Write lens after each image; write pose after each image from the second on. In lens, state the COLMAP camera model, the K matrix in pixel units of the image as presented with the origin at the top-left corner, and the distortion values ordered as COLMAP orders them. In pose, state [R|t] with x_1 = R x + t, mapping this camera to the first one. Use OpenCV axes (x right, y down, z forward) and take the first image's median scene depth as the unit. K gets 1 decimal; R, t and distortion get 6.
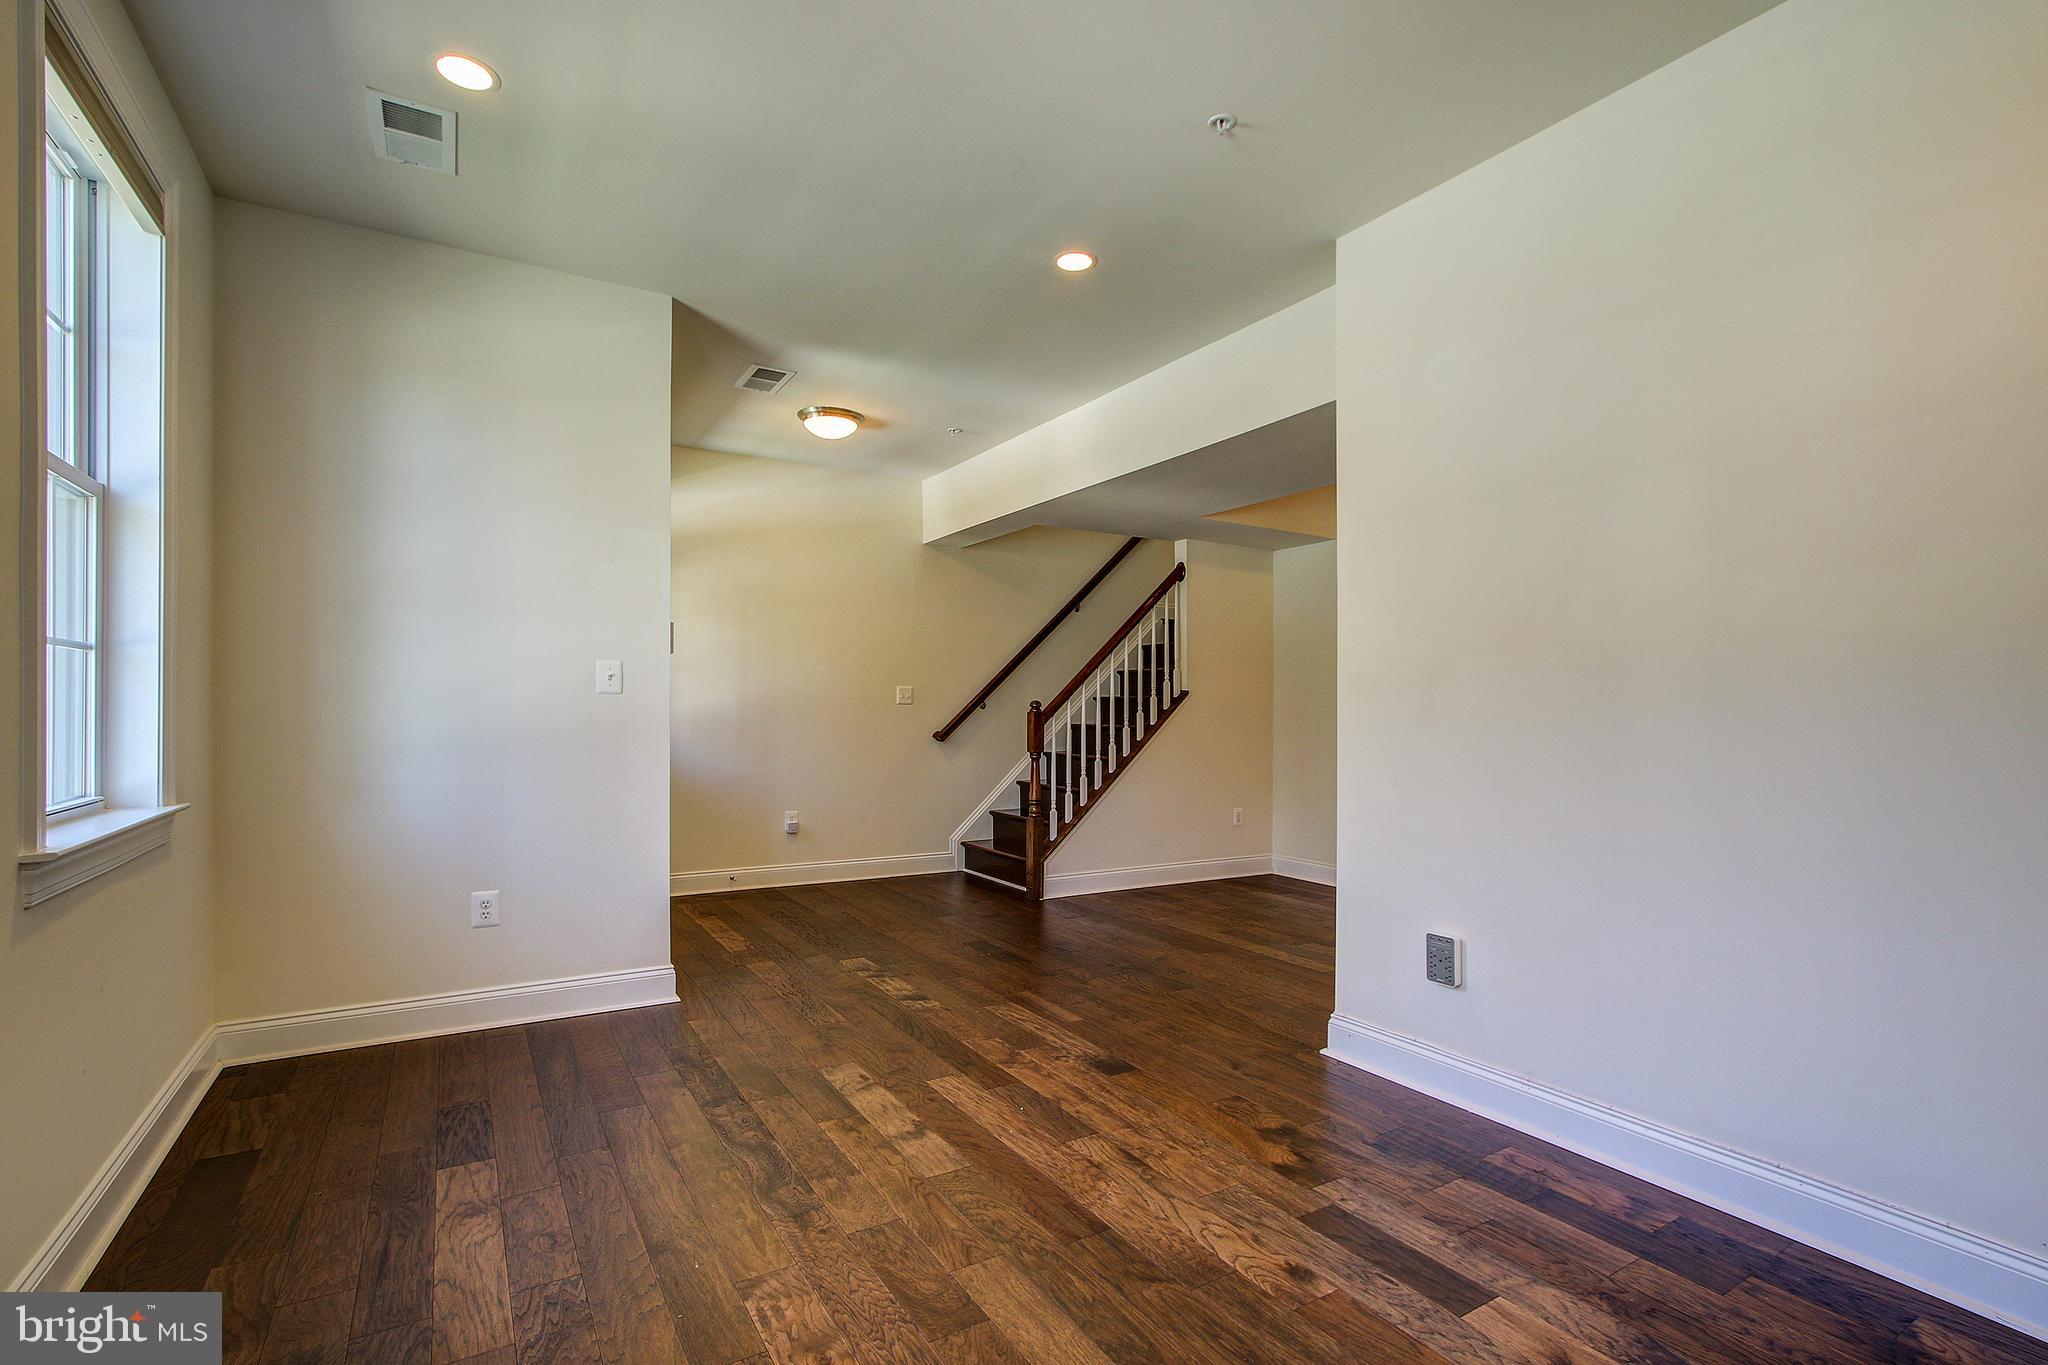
lens RADIAL K [[948.3, 0, 1045.1], [0, 948.3, 710.5], [0, 0, 1]] dist [-0.011201, 0.005360]
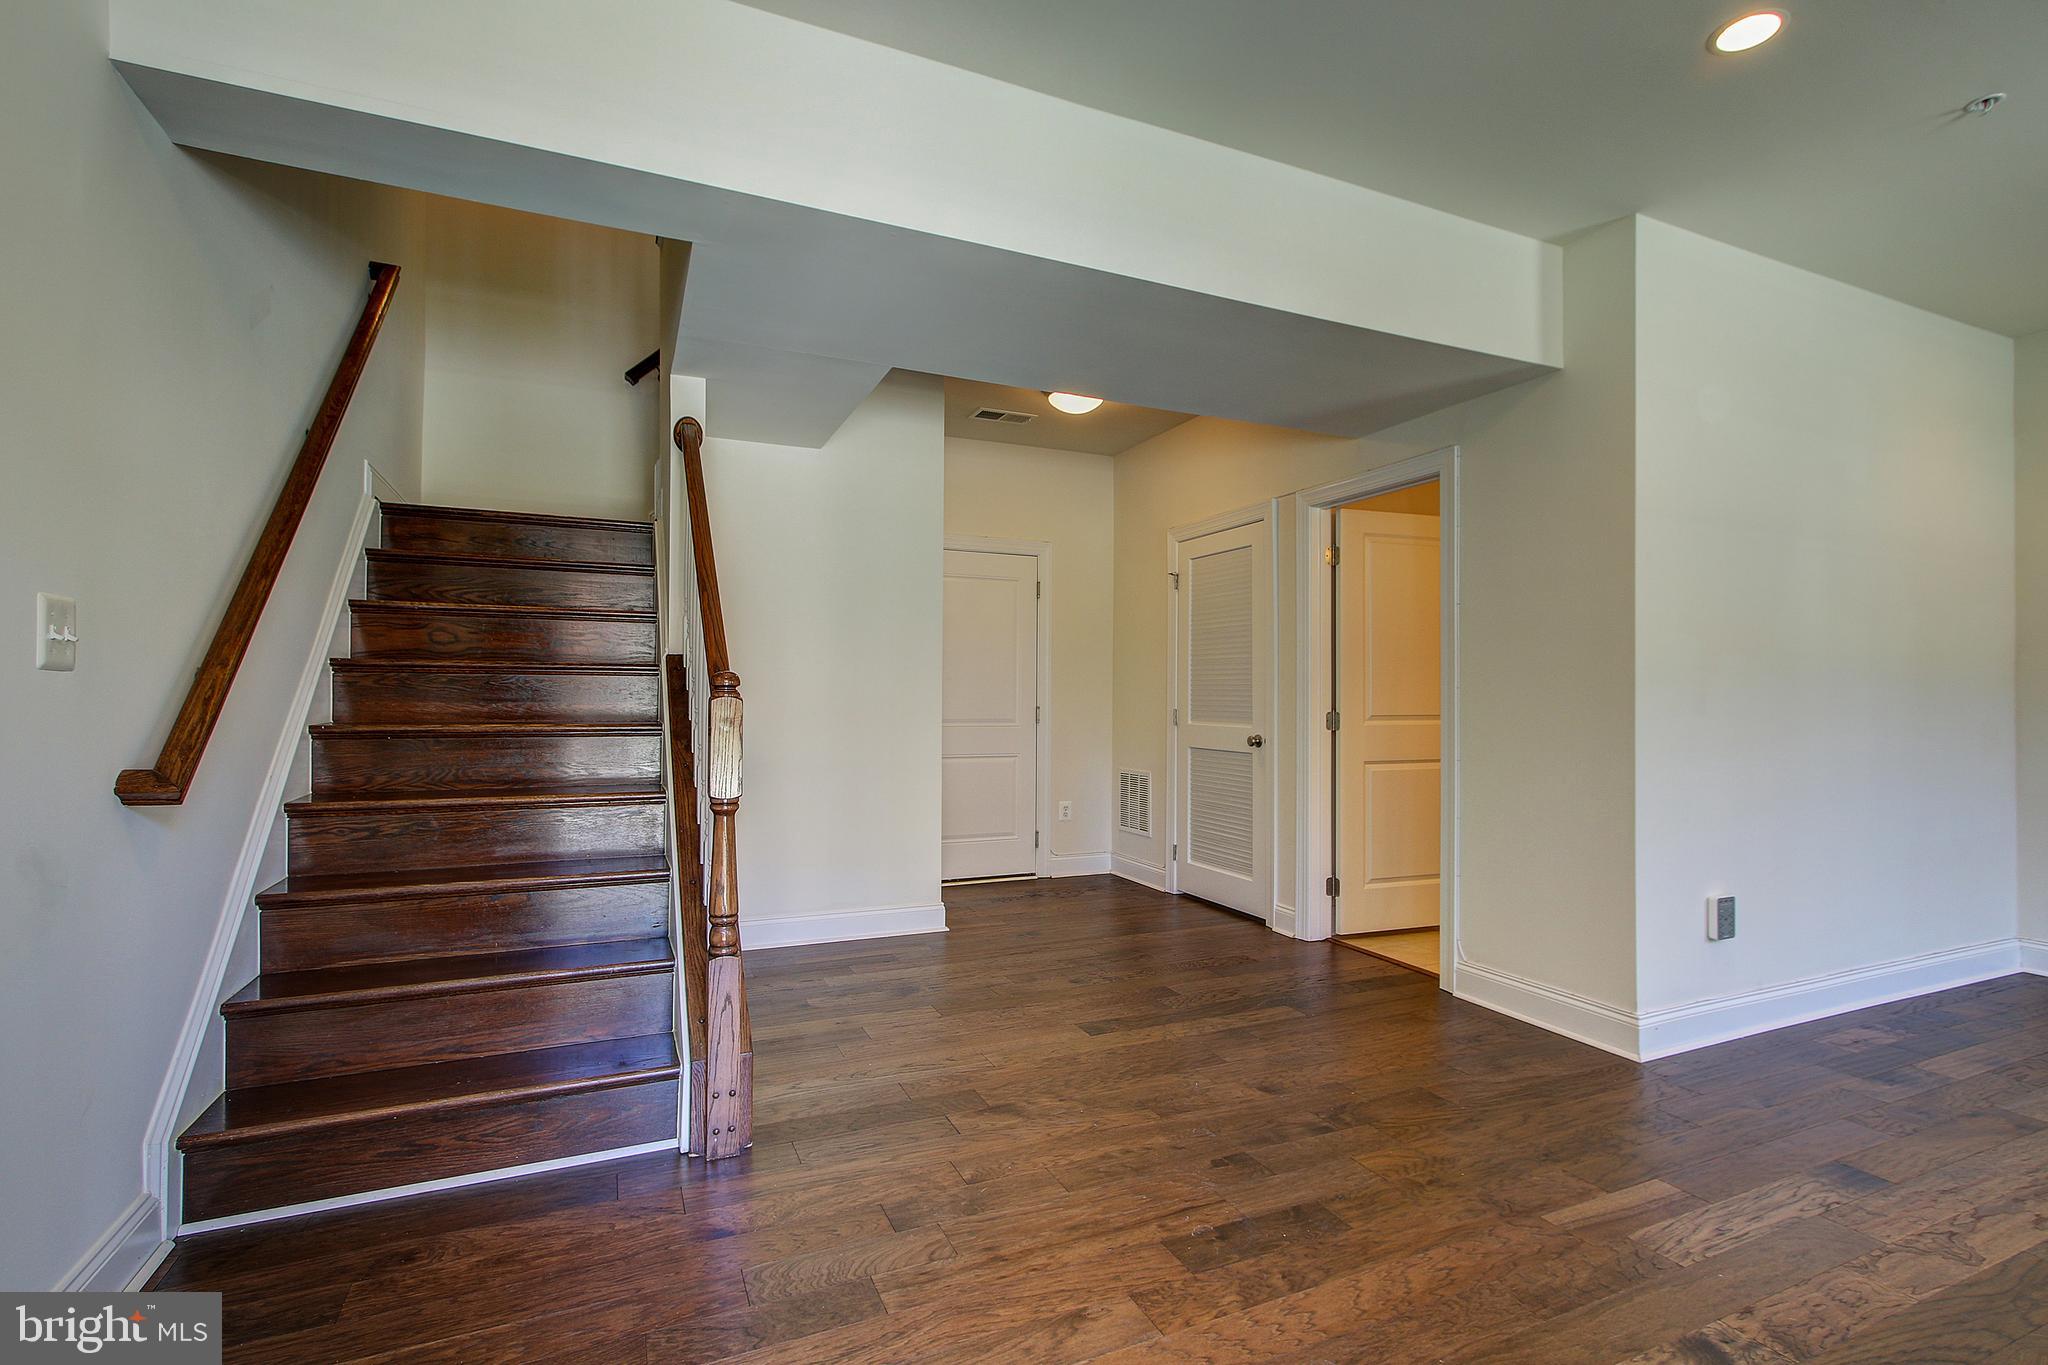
lens RADIAL K [[948.3, 0, 1032.9], [0, 948.3, 683.5], [0, 0, 1]] dist [-0.011201, 0.005360]
pose [[0.139357, 0.006234, 0.990223, -0.641546], [-0.005116, 0.999971, -0.005576, -0.005939], [-0.990229, -0.004289, 0.139385, 1.299881]]
